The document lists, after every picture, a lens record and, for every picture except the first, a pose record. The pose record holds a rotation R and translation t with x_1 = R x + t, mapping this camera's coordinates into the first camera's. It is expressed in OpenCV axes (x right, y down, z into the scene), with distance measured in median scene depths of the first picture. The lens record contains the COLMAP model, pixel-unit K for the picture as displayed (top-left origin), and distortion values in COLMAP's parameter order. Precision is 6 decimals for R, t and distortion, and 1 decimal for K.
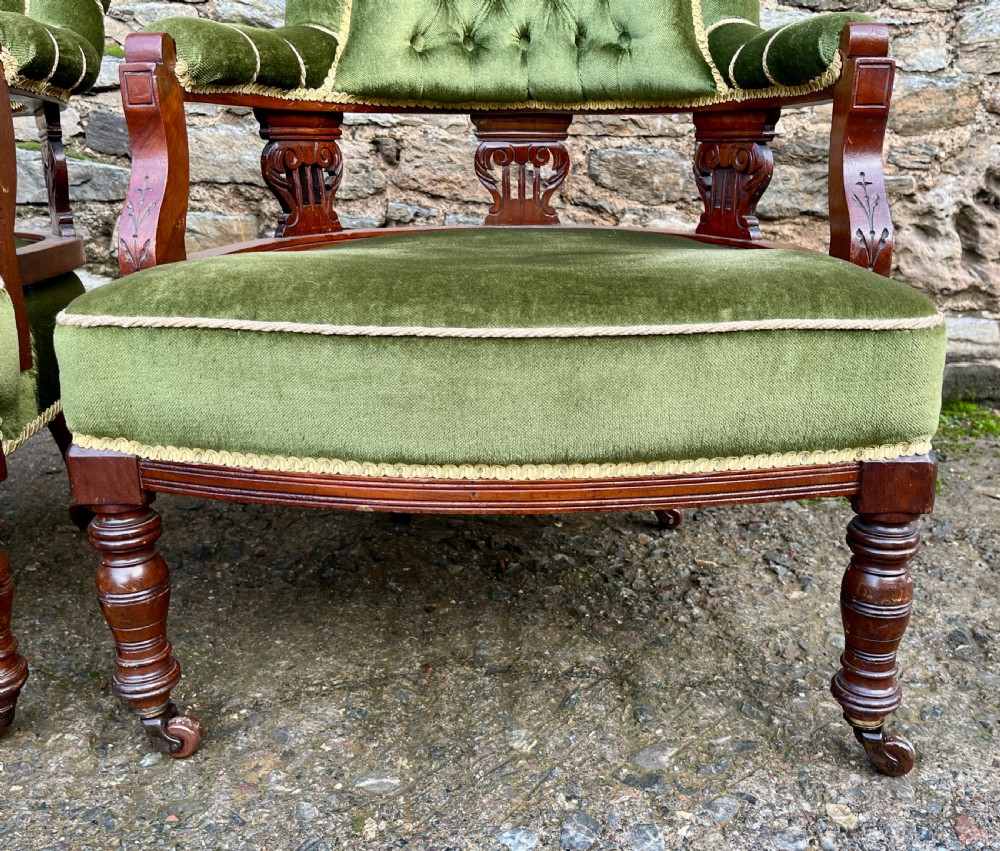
lens RADIAL K [[920.1, 0, 530.8], [0, 920.1, 433.4], [0, 0, 1]] dist [0.024696, 0.000000]
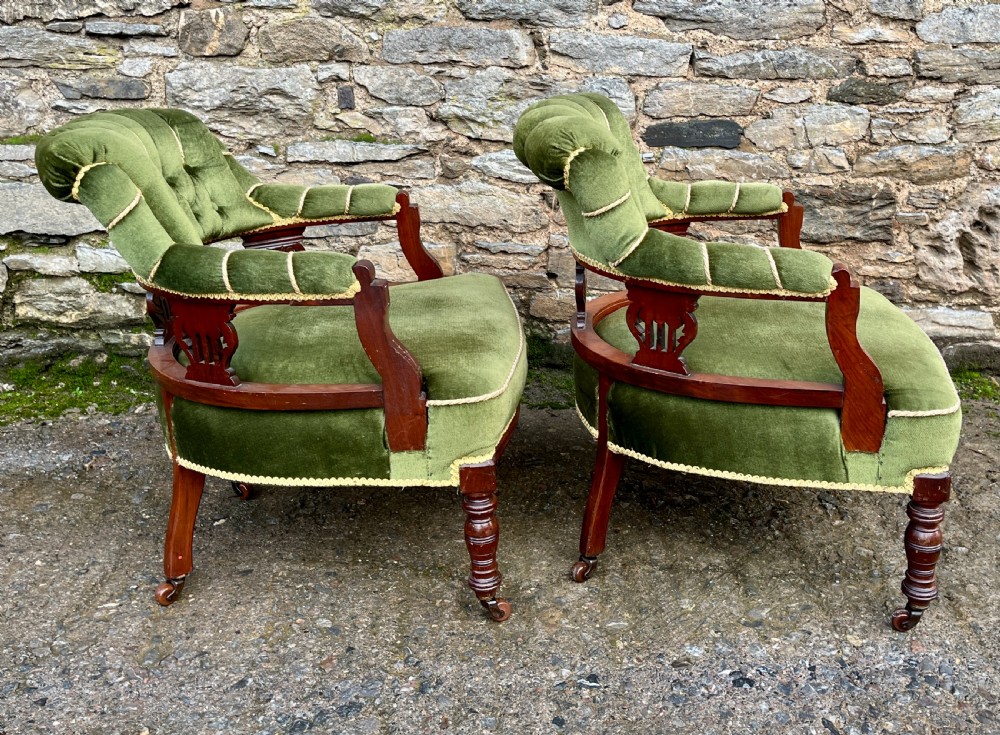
lens RADIAL K [[1010.8, 0, 562.3], [0, 1010.8, 288.5], [0, 0, 1]] dist [0.036880, 0.000000]
pose [[0.999932, -0.001107, -0.011617, -0.178971], [0.000810, 0.999672, -0.025591, -0.193927], [0.011642, 0.025580, 0.999605, -0.816370]]
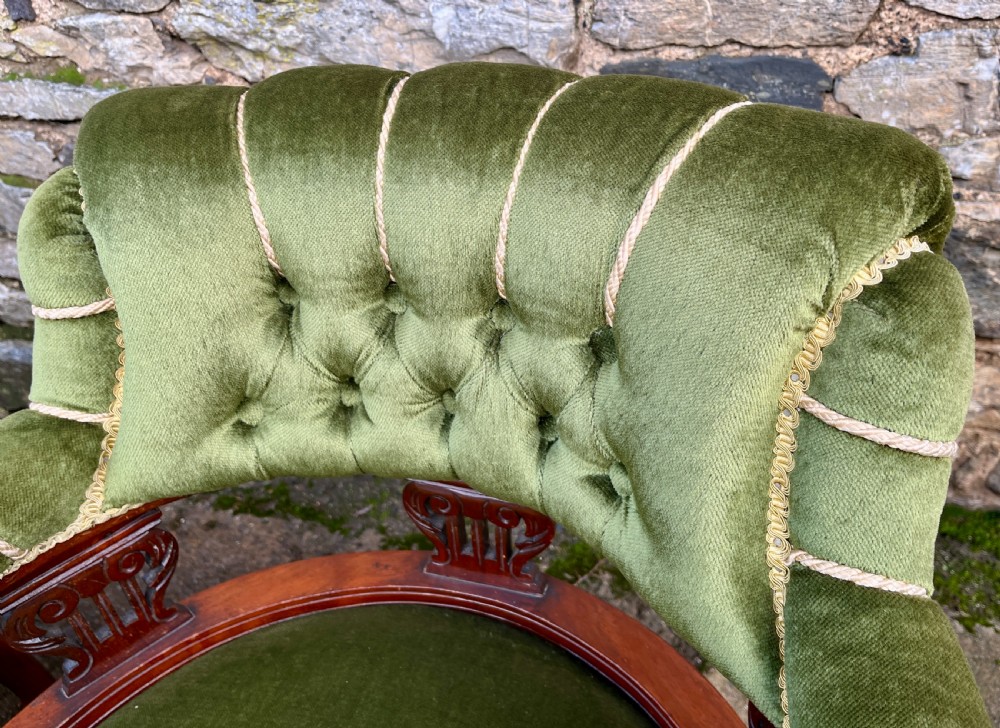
lens RADIAL K [[797.5, 0, 500.7], [0, 797.5, 349.0], [0, 0, 1]] dist [0.067185, -0.103350]
pose [[0.953760, 0.127222, -0.272317, 0.144074], [-0.029870, 0.941638, 0.335300, -0.618218], [0.299081, -0.311662, 0.901897, 0.621092]]
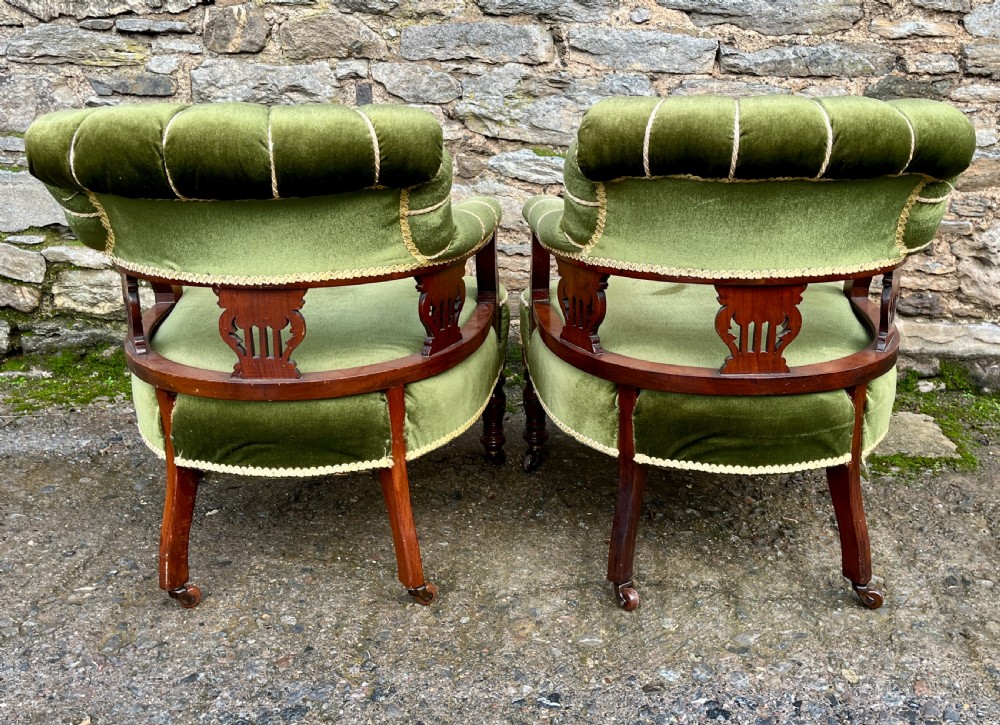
lens RADIAL K [[961.6, 0, 531.8], [0, 961.6, 317.2], [0, 0, 1]] dist [0.033870, 0.000000]
pose [[0.992403, 0.026381, -0.120167, -0.048120], [-0.028669, 0.999438, -0.017345, -0.158177], [0.119641, 0.020658, 0.992602, -0.647506]]
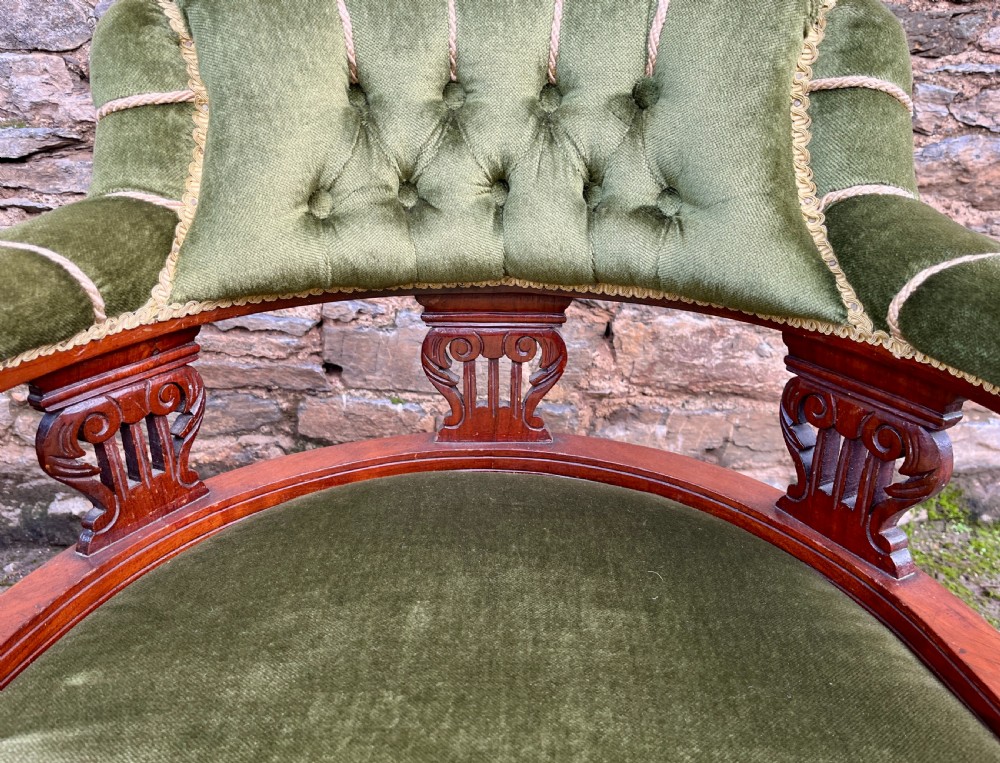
lens RADIAL K [[793.0, 0, 483.8], [0, 793.0, 378.5], [0, 0, 1]] dist [0.066186, -0.100843]
pose [[0.999853, 0.003439, -0.016771, -0.007995], [-0.002336, 0.997857, 0.065384, -0.341875], [0.016960, -0.065336, 0.997719, 0.477978]]
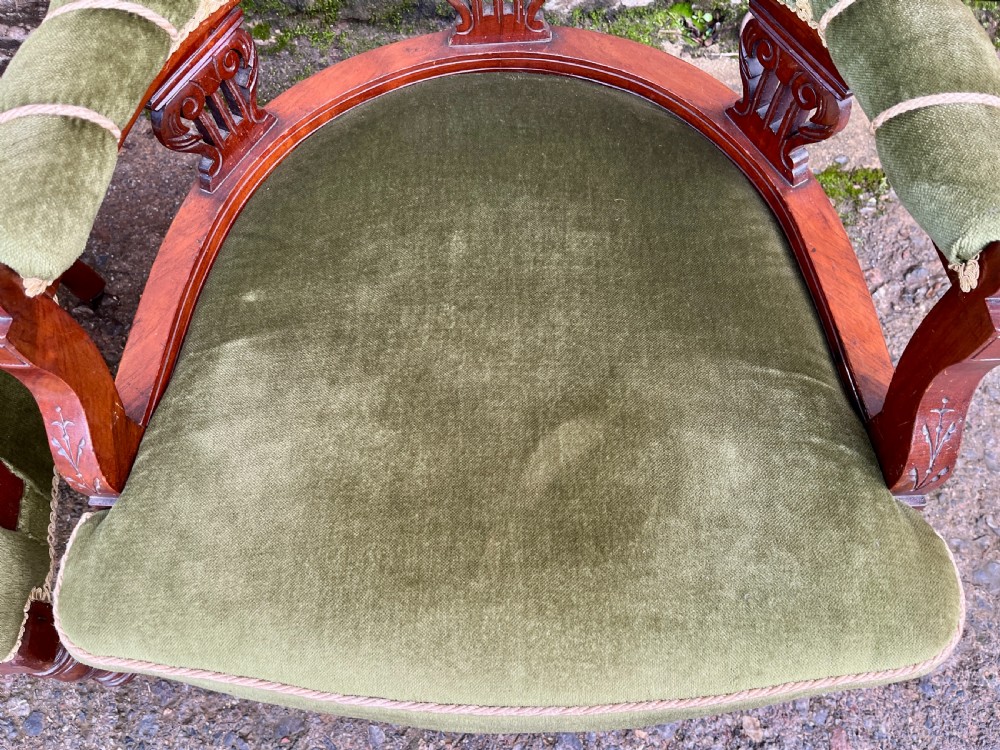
lens RADIAL K [[766.9, 0, 493.6], [0, 766.9, 374.0], [0, 0, 1]] dist [0.050797, -0.044494]
pose [[0.999132, -0.032538, -0.026009, -0.008110], [0.041173, 0.676612, 0.735188, -0.566397], [-0.006324, -0.735621, 0.677364, 0.400325]]
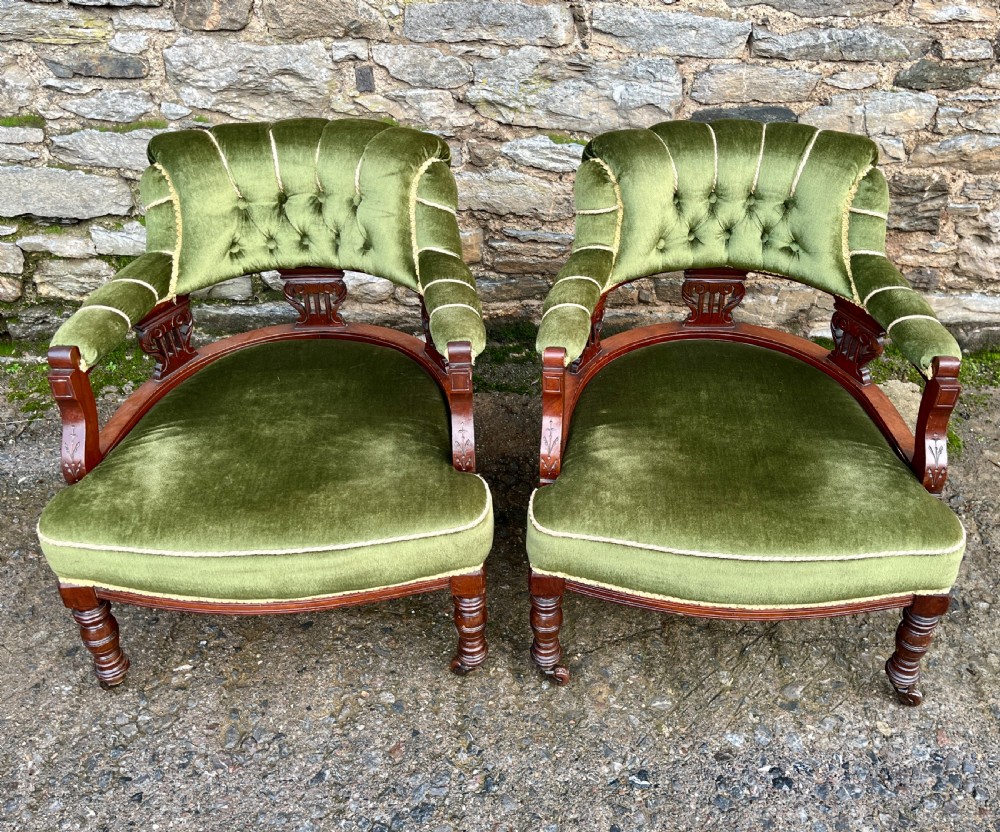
lens RADIAL K [[936.2, 0, 538.1], [0, 936.2, 379.8], [0, 0, 1]] dist [0.030283, 0.000000]
pose [[0.999800, 0.018381, -0.007911, -0.308996], [-0.015140, 0.953304, 0.301633, -0.671383], [0.013086, -0.301453, 0.953391, -0.567874]]
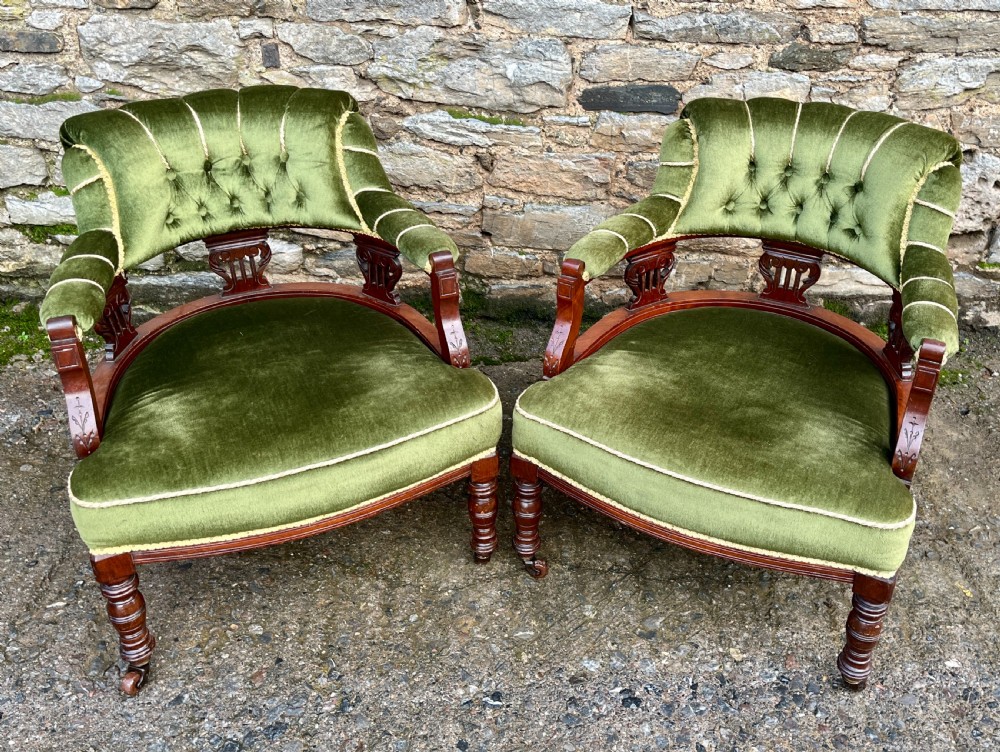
lens RADIAL K [[974.1, 0, 547.1], [0, 974.1, 324.6], [0, 0, 1]] dist [0.033245, 0.000000]
pose [[0.999797, 0.018764, 0.007358, -0.099396], [-0.019897, 0.977128, 0.211719, -0.565883], [-0.003217, -0.211823, 0.977303, -0.750110]]
